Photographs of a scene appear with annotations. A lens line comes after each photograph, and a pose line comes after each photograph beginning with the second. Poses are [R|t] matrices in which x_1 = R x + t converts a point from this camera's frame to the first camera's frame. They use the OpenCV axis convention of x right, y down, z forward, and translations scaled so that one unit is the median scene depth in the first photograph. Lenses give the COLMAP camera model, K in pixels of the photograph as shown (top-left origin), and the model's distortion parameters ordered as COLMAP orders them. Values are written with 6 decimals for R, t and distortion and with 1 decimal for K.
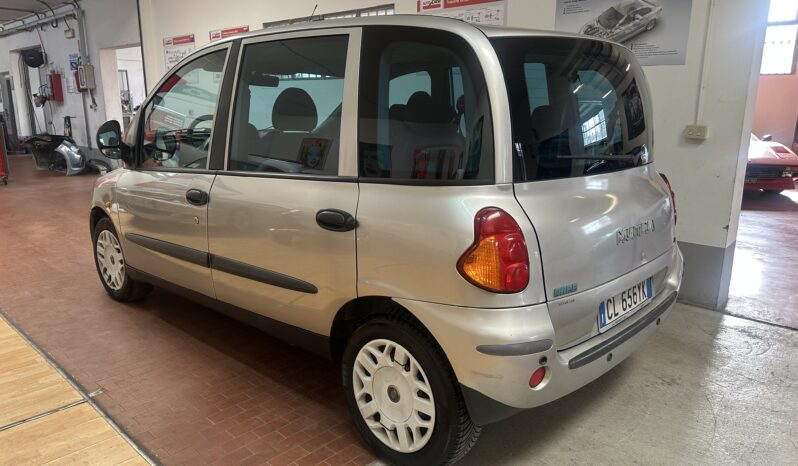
lens RADIAL K [[572.1, 0, 386.1], [0, 572.1, 233.5], [0, 0, 1]] dist [0.087592, -0.106193]
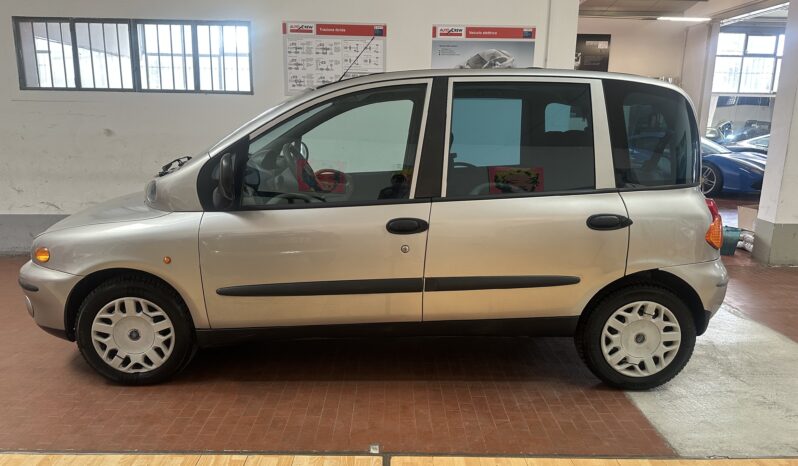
lens RADIAL K [[572.1, 0, 386.1], [0, 572.1, 233.5], [0, 0, 1]] dist [0.087592, -0.106193]
pose [[0.707696, -0.140708, 0.692364, -1.136706], [0.148434, 0.987707, 0.049009, -0.114073], [-0.690749, 0.068087, 0.719882, 0.319345]]
